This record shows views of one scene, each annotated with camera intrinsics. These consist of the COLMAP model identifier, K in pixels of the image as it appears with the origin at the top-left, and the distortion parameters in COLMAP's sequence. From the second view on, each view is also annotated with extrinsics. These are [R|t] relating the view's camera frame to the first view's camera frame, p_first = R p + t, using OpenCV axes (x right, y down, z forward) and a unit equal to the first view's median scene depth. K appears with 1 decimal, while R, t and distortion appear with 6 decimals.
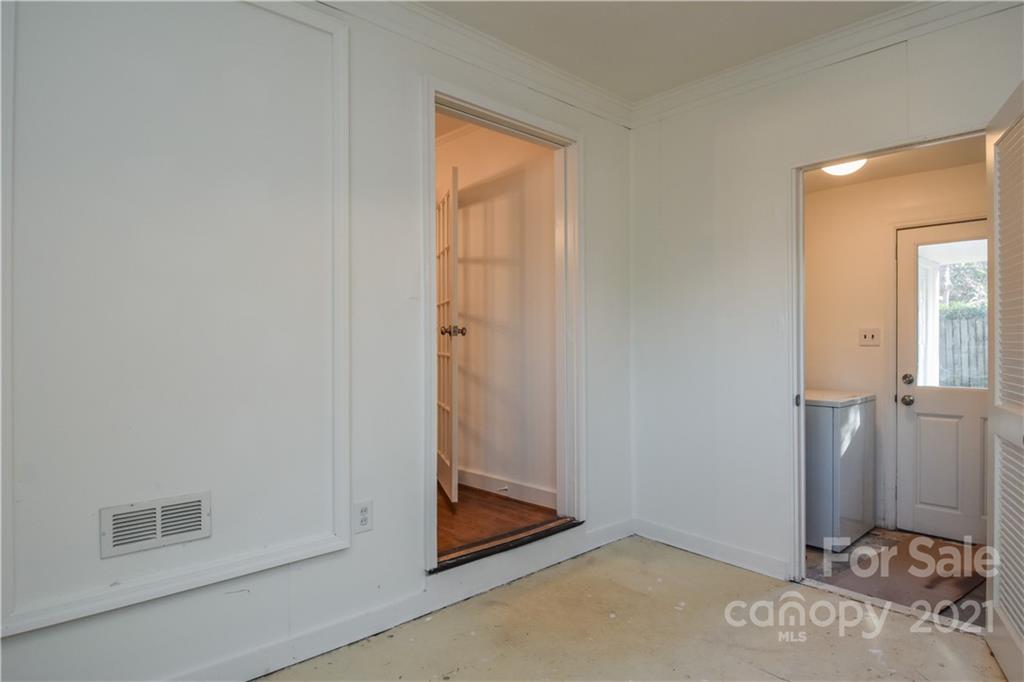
lens RADIAL K [[616.1, 0, 514.7], [0, 616.1, 344.8], [0, 0, 1]] dist [0.001942, 0.000424]
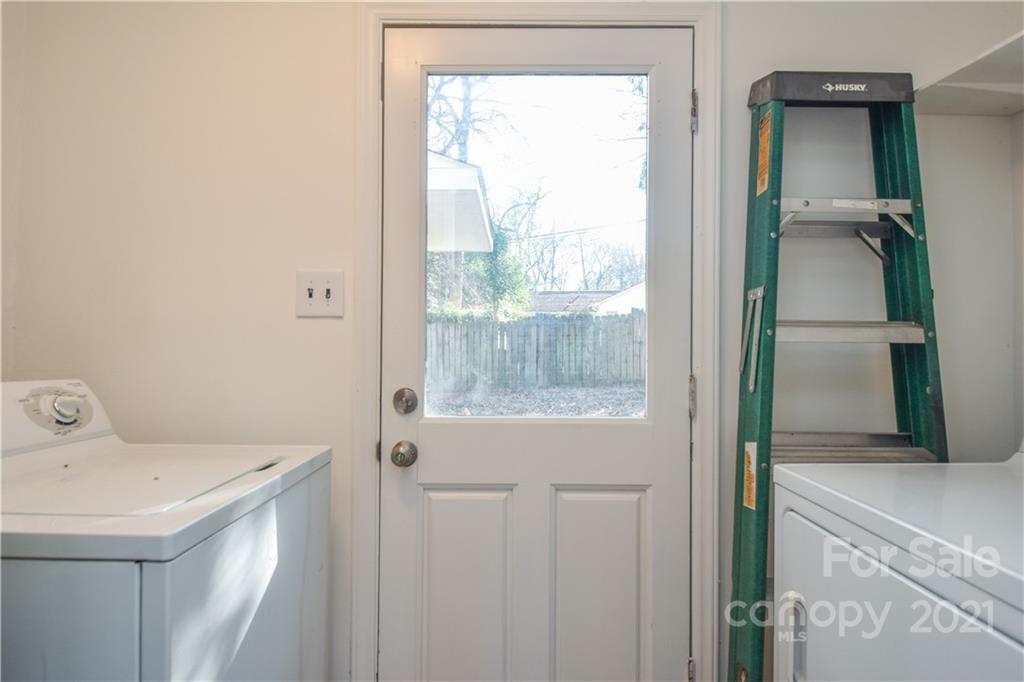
lens RADIAL K [[616.1, 0, 513.6], [0, 616.1, 345.8], [0, 0, 1]] dist [0.001942, 0.000424]
pose [[0.713849, 0.008387, 0.700250, 0.410513], [-0.007114, 0.999964, -0.004724, 0.021890], [-0.700264, -0.001610, 0.713882, 0.669614]]
